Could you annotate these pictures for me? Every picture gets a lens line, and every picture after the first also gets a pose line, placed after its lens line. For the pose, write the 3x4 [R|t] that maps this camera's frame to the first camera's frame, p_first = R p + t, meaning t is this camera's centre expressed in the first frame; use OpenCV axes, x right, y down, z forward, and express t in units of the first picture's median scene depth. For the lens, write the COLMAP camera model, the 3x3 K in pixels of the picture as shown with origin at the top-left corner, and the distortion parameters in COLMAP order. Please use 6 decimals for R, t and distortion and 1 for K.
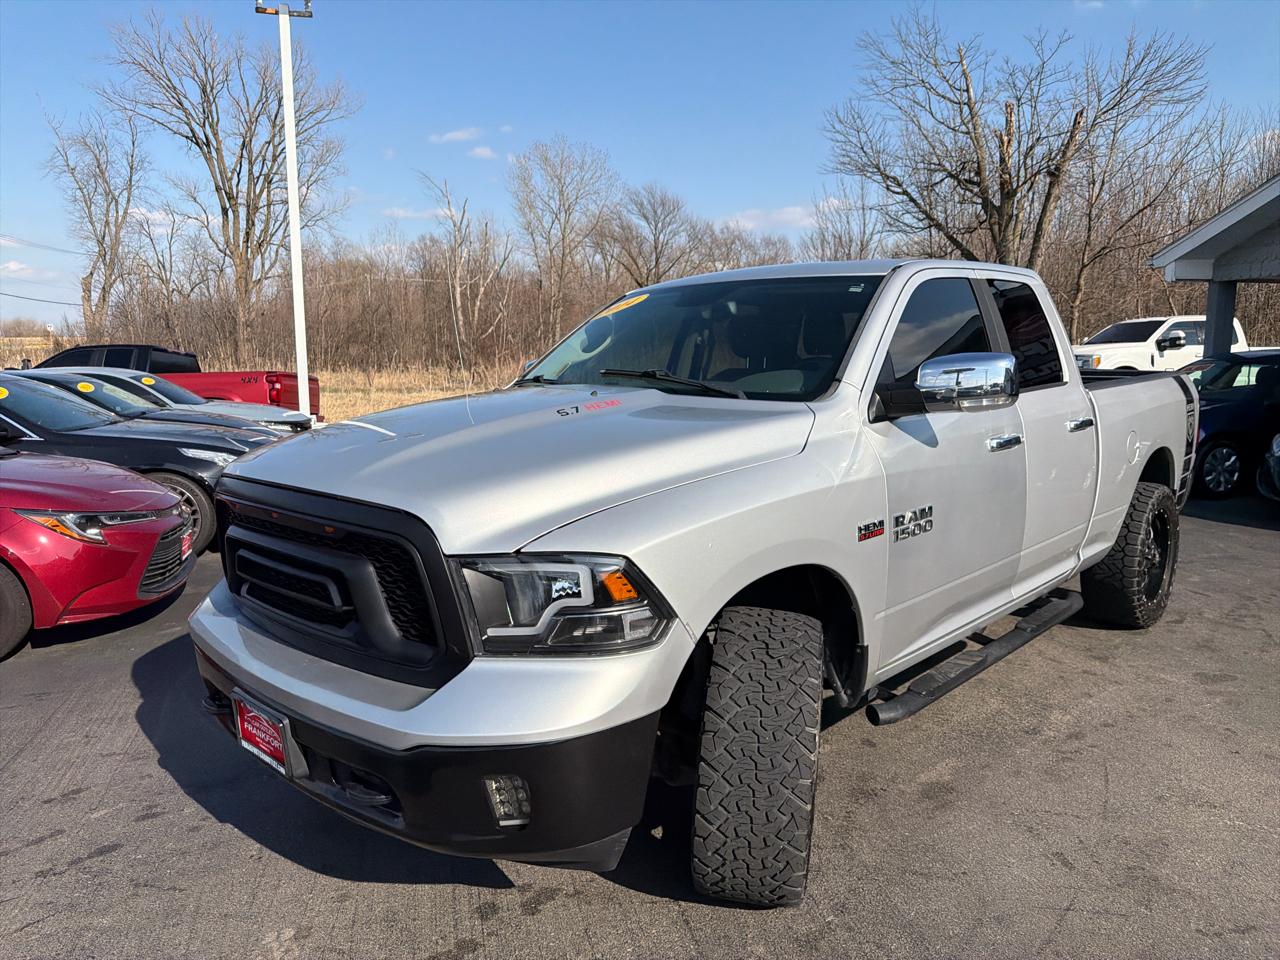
lens RADIAL K [[908.0, 0, 643.5], [0, 908.0, 479.3], [0, 0, 1]] dist [0.024650, -0.036937]
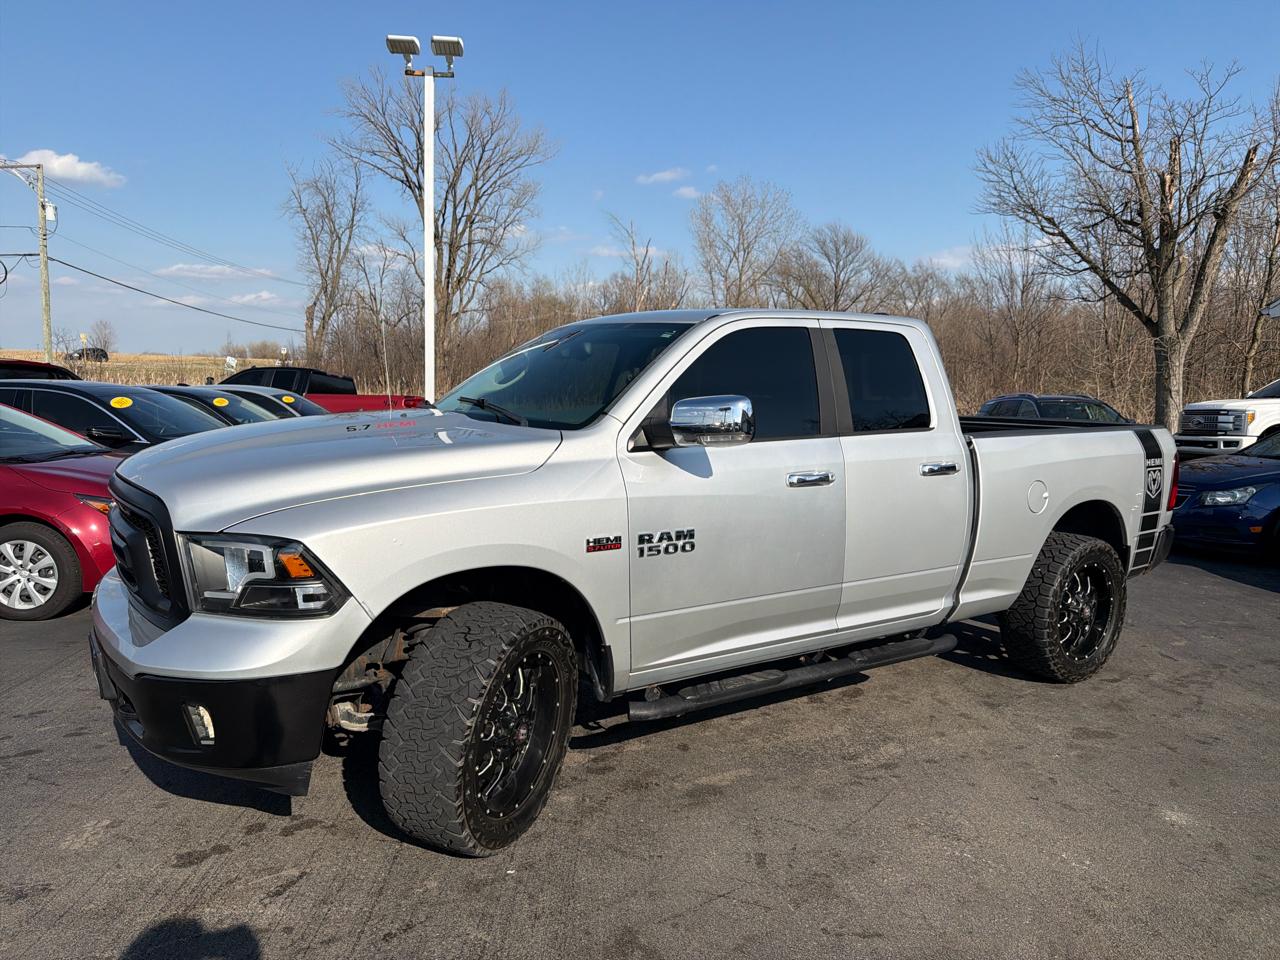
lens RADIAL K [[908.0, 0, 645.4], [0, 908.0, 493.8], [0, 0, 1]] dist [0.024650, -0.036937]
pose [[0.978607, 0.057619, -0.197503, 0.085071], [-0.062277, 0.997906, -0.017451, 0.001550], [0.196084, 0.029378, 0.980147, -0.017769]]
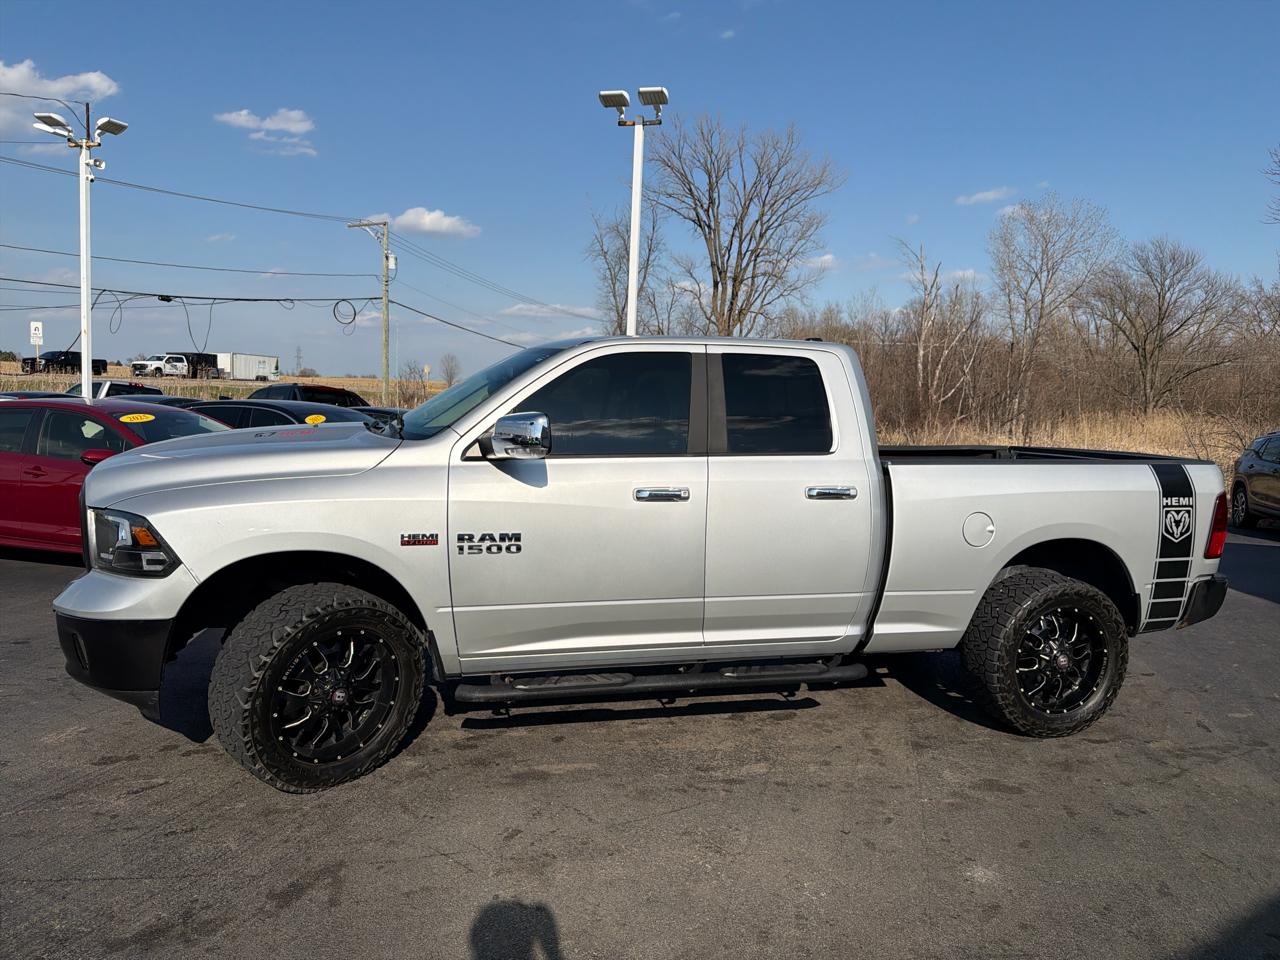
lens RADIAL K [[908.0, 0, 642.9], [0, 908.0, 489.2], [0, 0, 1]] dist [0.024650, -0.036937]
pose [[0.860173, 0.089033, -0.502171, 0.192377], [-0.116931, 0.992844, -0.024264, -0.003637], [0.496417, 0.079591, 0.864428, 0.002724]]
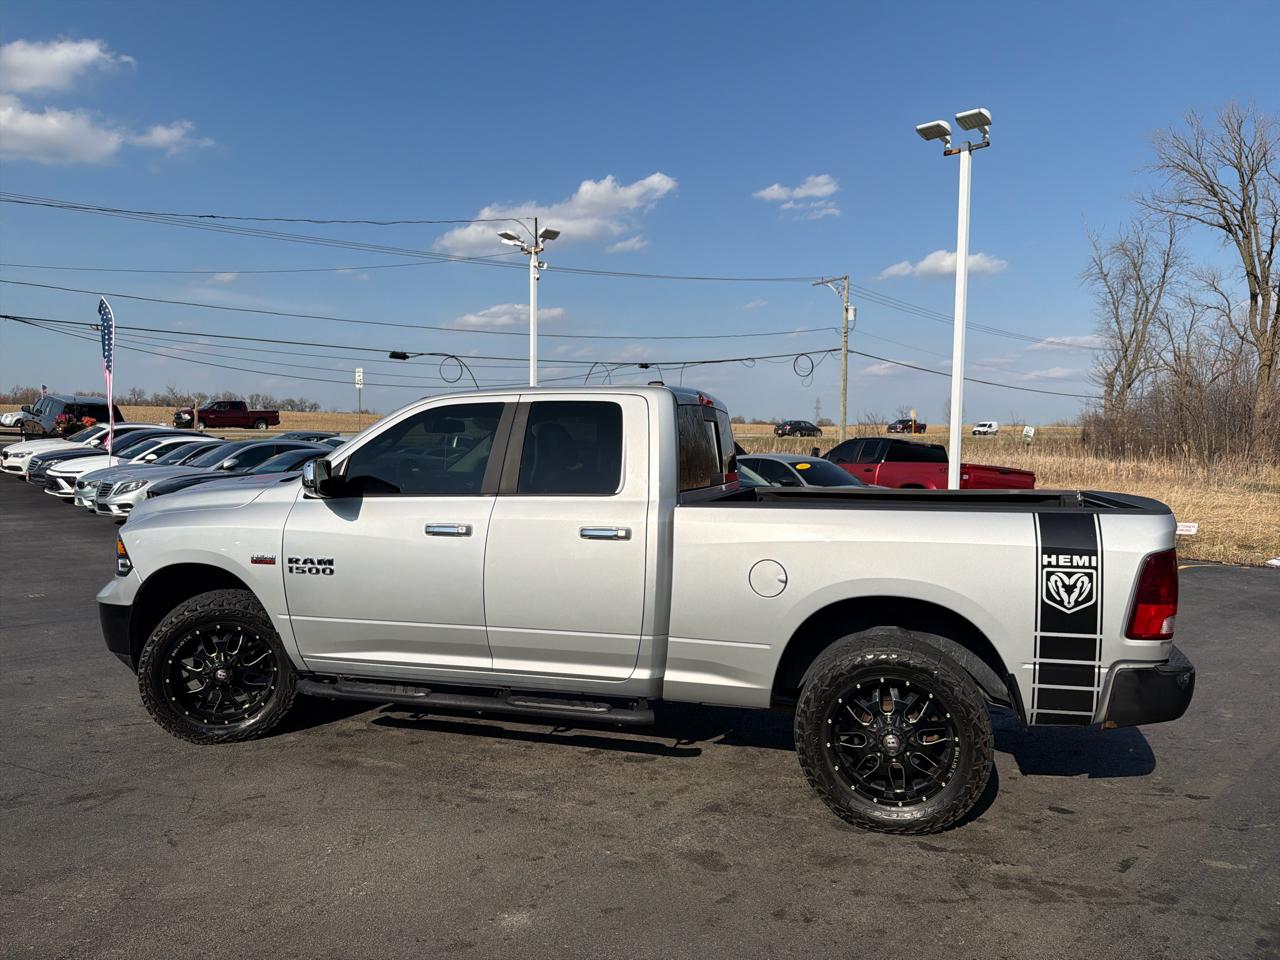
lens RADIAL K [[908.0, 0, 637.5], [0, 908.0, 487.5], [0, 0, 1]] dist [0.024650, -0.036937]
pose [[0.459522, 0.062503, -0.885964, 0.336144], [-0.140778, 0.990036, -0.003172, -0.027683], [0.876938, 0.126181, 0.463743, 0.131198]]
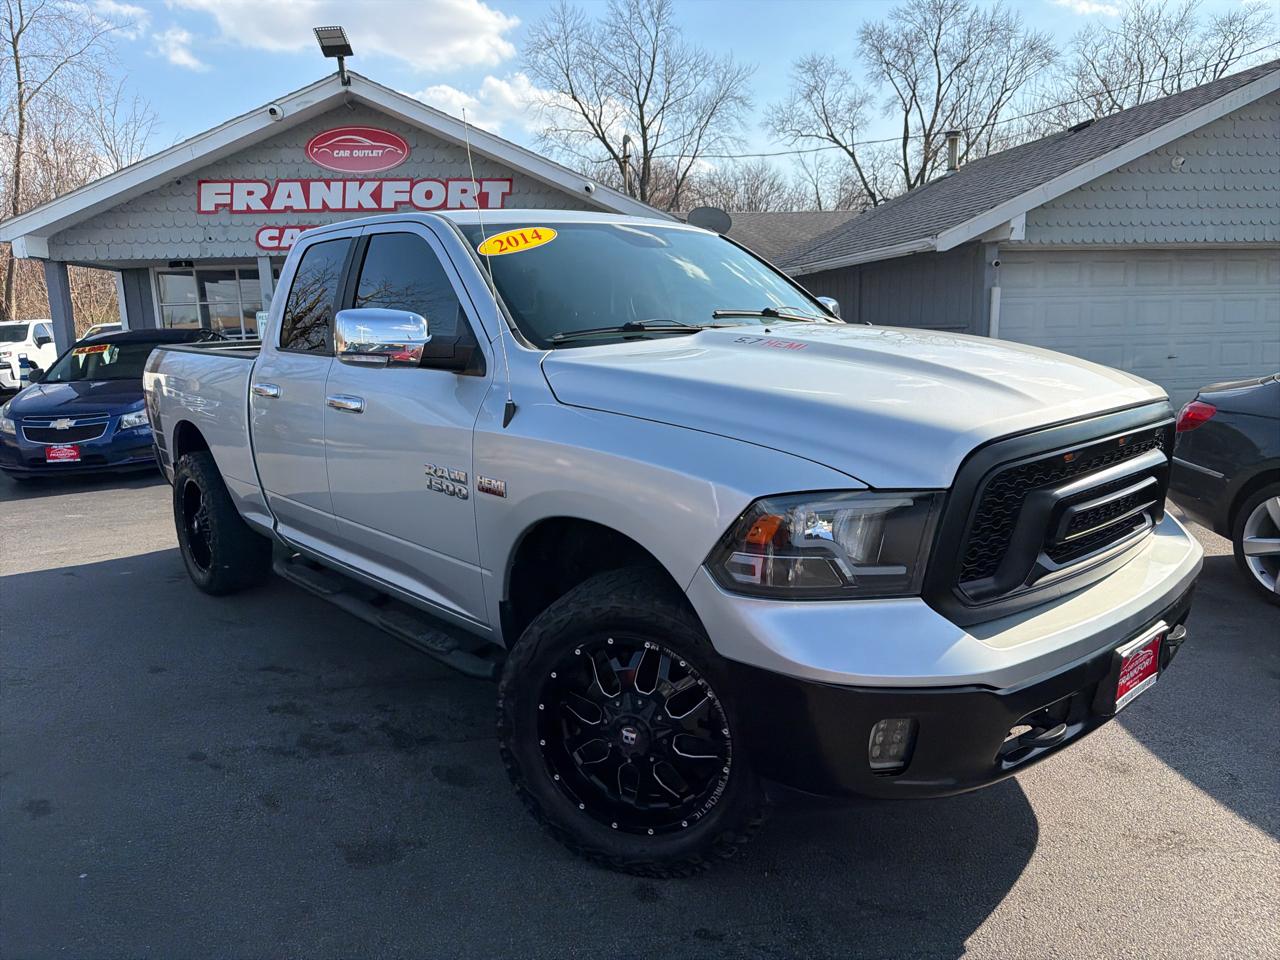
lens RADIAL K [[908.0, 0, 643.3], [0, 908.0, 489.1], [0, 0, 1]] dist [0.024650, -0.036937]
pose [[0.083239, -0.182136, 0.979744, -0.198603], [0.171314, 0.971134, 0.165981, -0.022259], [-0.981694, 0.154027, 0.112039, 0.199697]]
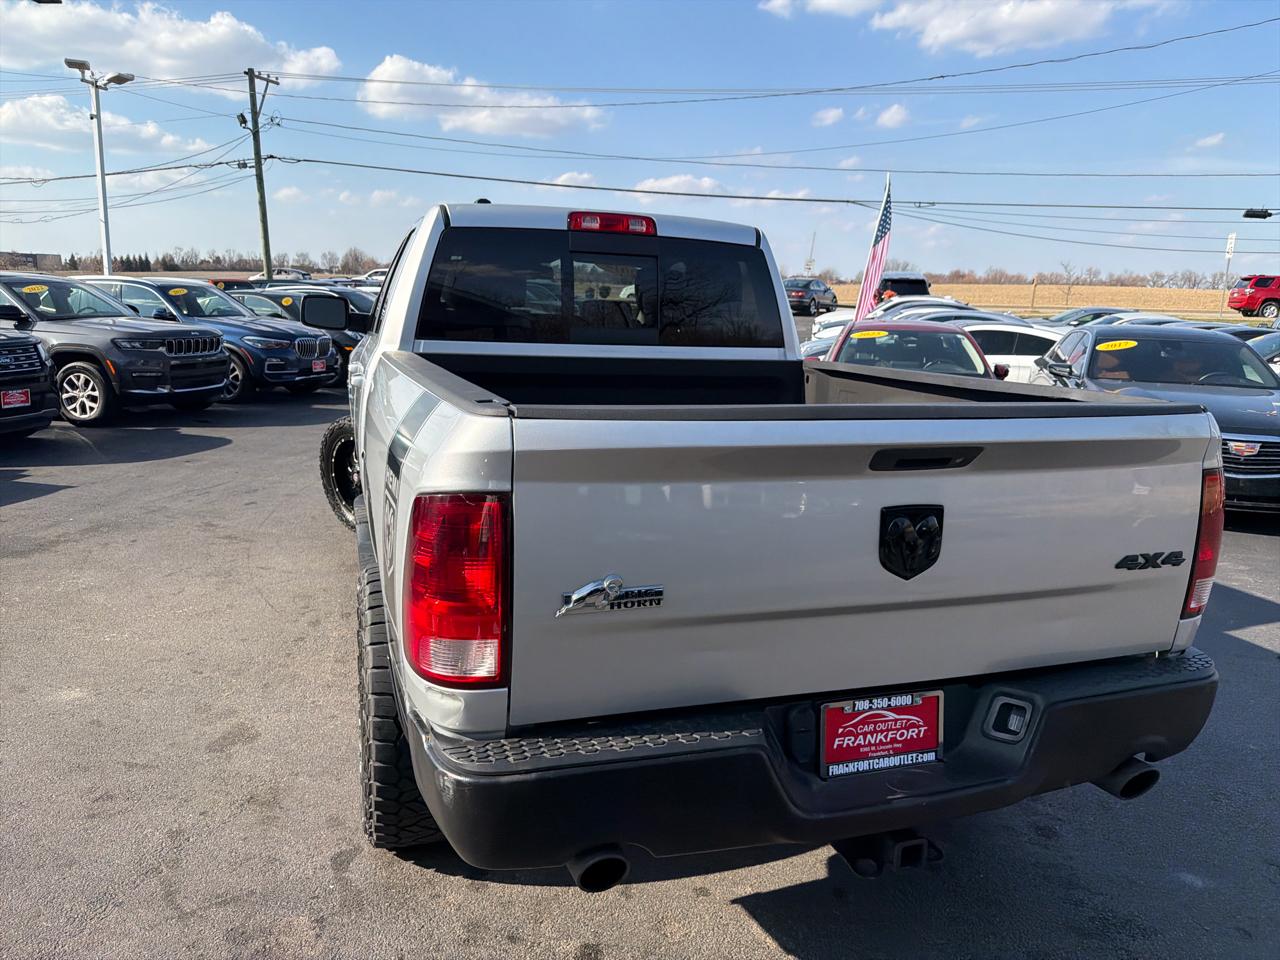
lens RADIAL K [[908.0, 0, 637.3], [0, 908.0, 472.9], [0, 0, 1]] dist [0.024650, -0.036937]
pose [[-0.472920, 0.161058, -0.866260, 0.277202], [-0.151905, 0.953527, 0.260213, -0.060684], [0.867912, 0.254649, -0.426477, 0.397155]]
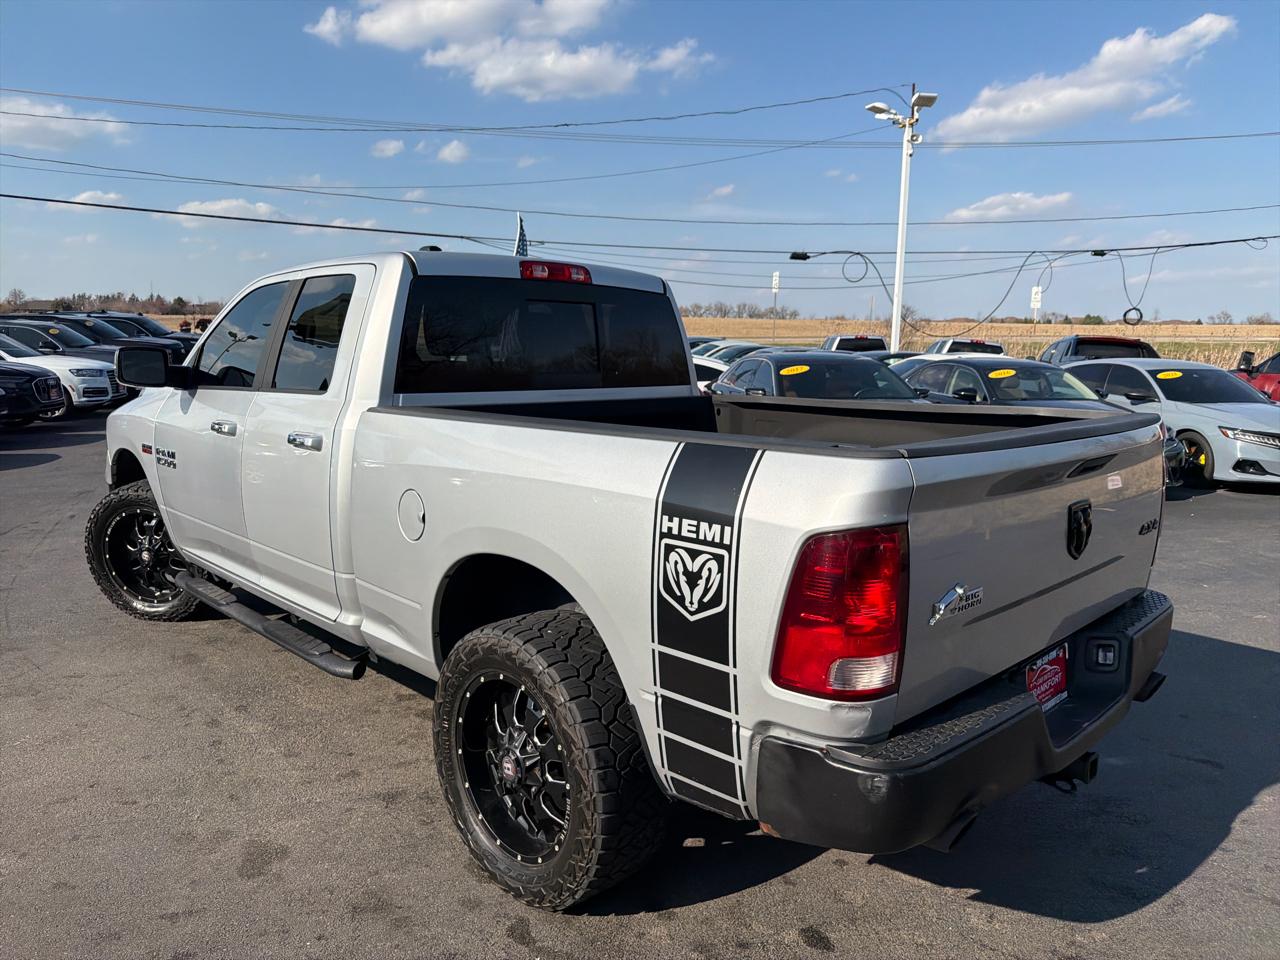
lens RADIAL K [[908.0, 0, 636.3], [0, 908.0, 489.4], [0, 0, 1]] dist [0.024650, -0.036937]
pose [[-0.043857, 0.173001, -0.983945, 0.310743], [-0.150888, 0.972447, 0.177705, -0.050868], [0.987578, 0.156259, -0.016544, 0.316084]]
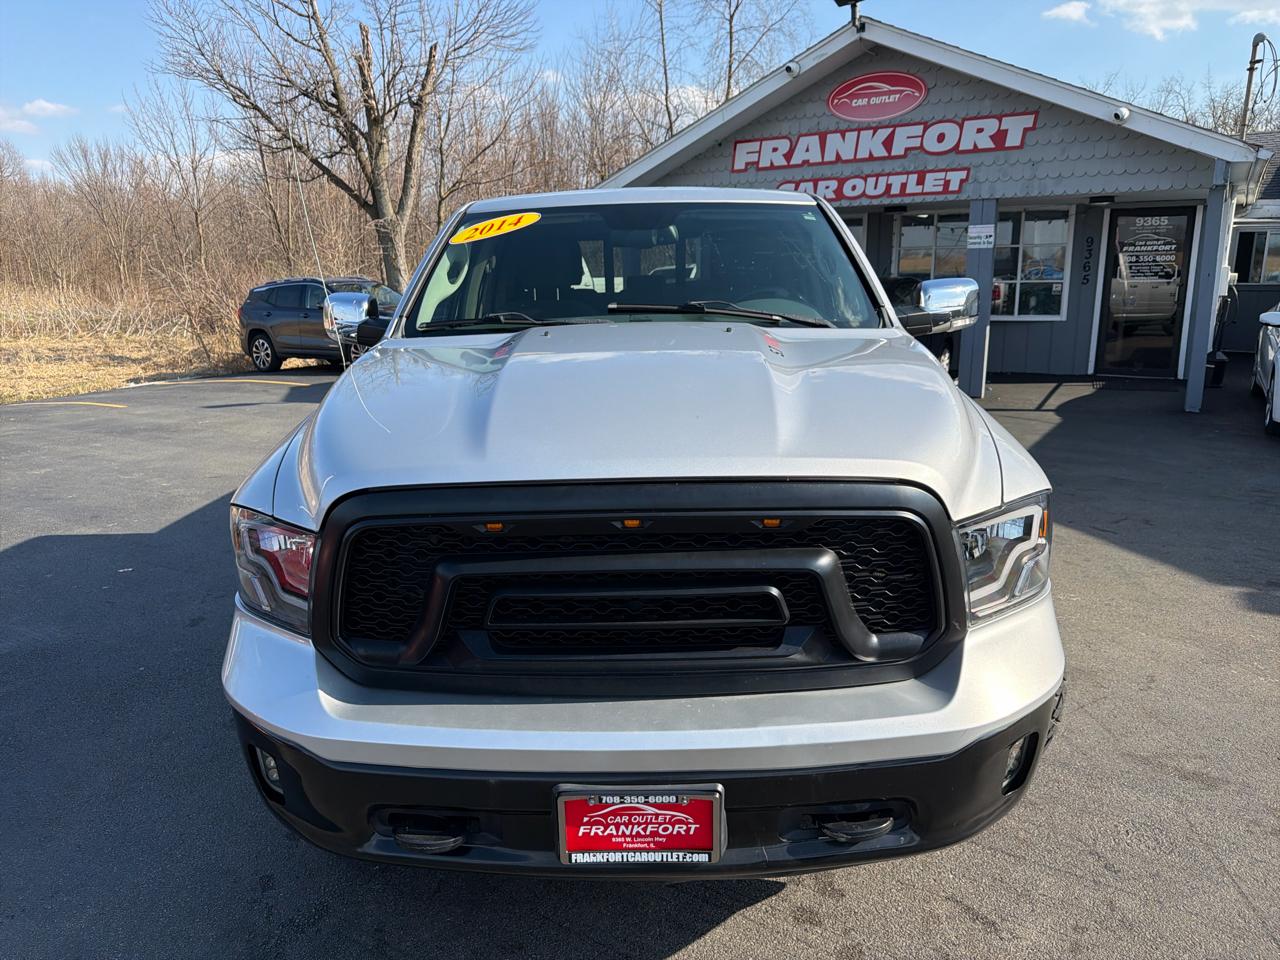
lens RADIAL K [[908.0, 0, 639.2], [0, 908.0, 489.3], [0, 0, 1]] dist [0.024650, -0.036937]
pose [[0.735791, -0.163156, 0.657261, -0.122864], [0.107518, 0.986378, 0.124491, -0.010442], [-0.668620, -0.020932, 0.743310, 0.068786]]
